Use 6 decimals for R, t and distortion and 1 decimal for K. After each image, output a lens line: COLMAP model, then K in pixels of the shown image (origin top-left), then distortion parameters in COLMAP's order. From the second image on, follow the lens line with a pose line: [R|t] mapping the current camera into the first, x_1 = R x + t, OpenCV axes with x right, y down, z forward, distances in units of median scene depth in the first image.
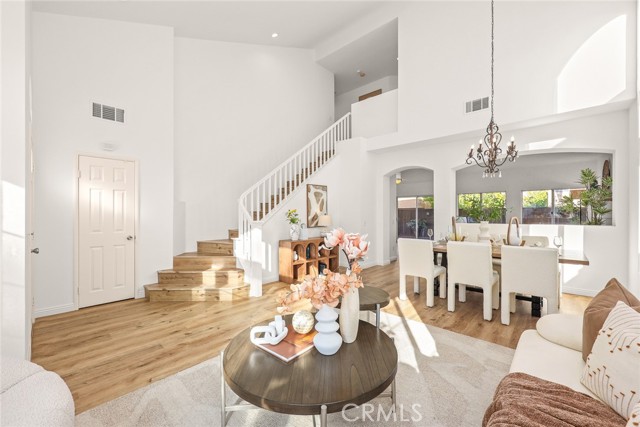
lens RADIAL K [[264.4, 0, 320.0], [0, 264.4, 213.5], [0, 0, 1]] dist [-0.000404, -0.000078]
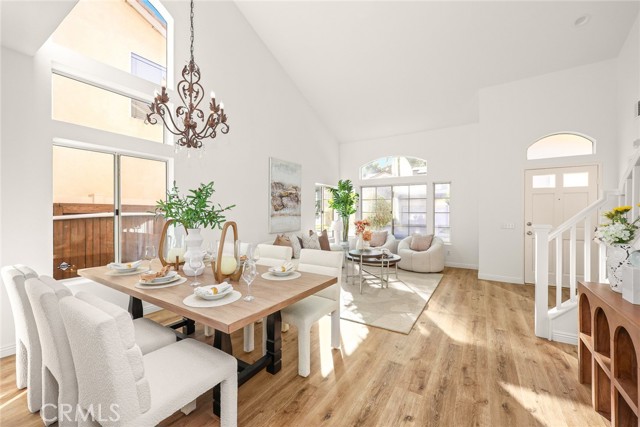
lens RADIAL K [[253.5, 0, 312.8], [0, 253.5, 212.0], [0, 0, 1]] dist [-0.000729, -0.000035]
pose [[-0.987262, 0.002054, -0.159087, 0.367714], [0.001239, 0.999986, 0.005222, -0.009380], [0.159095, 0.004958, -0.987251, 1.267087]]
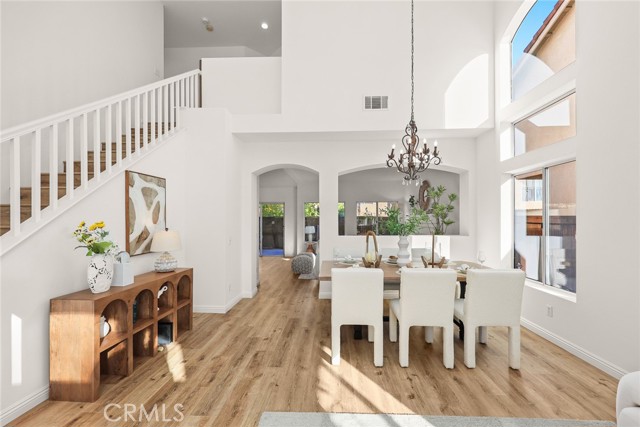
lens RADIAL K [[259.2, 0, 320.8], [0, 259.2, 221.2], [0, 0, 1]] dist [0.000784, -0.000033]
pose [[0.760847, -0.001662, 0.648930, -0.096012], [0.000454, 0.999998, 0.002028, -0.016767], [-0.648932, -0.001249, 0.760846, 0.430066]]
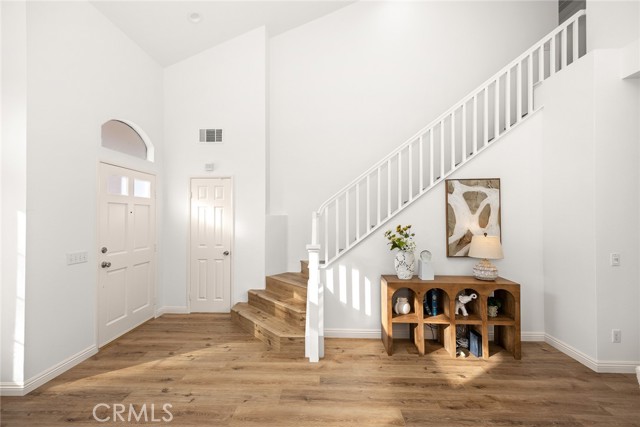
lens RADIAL K [[259.2, 0, 320.8], [0, 259.2, 221.2], [0, 0, 1]] dist [0.000784, -0.000033]
pose [[0.651024, 0.004116, -0.759046, 0.216054], [0.001297, 0.999978, 0.006535, -0.028959], [0.759056, -0.005239, 0.651004, 0.483837]]
